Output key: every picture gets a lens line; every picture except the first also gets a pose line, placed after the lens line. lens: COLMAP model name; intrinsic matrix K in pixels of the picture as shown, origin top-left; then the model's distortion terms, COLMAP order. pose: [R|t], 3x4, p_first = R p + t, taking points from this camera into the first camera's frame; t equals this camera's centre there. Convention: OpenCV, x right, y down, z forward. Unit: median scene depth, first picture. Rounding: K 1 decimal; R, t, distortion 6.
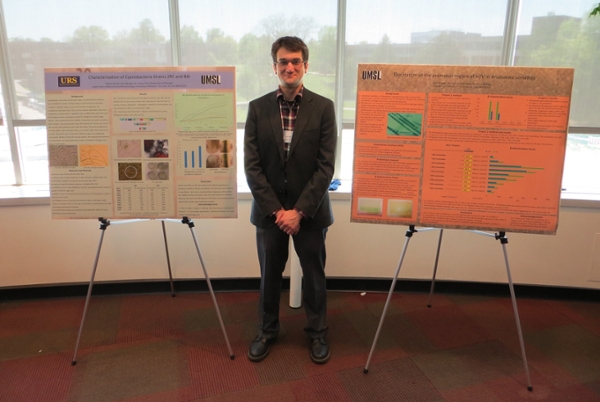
lens RADIAL K [[483.3, 0, 299.9], [0, 483.3, 199.3], [0, 0, 1]] dist [-0.012496, -0.002444]
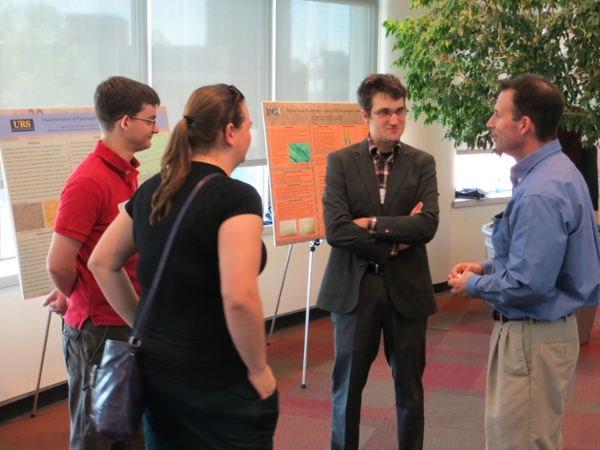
lens RADIAL K [[876.5, 0, 299.9], [0, 876.5, 225.3], [0, 0, 1]] dist [0.021304, 0.000000]
pose [[0.601230, -0.120551, 0.789930, -1.399598], [0.215436, 0.976403, -0.014963, 0.042908], [-0.769487, 0.179176, 0.613014, -0.238925]]
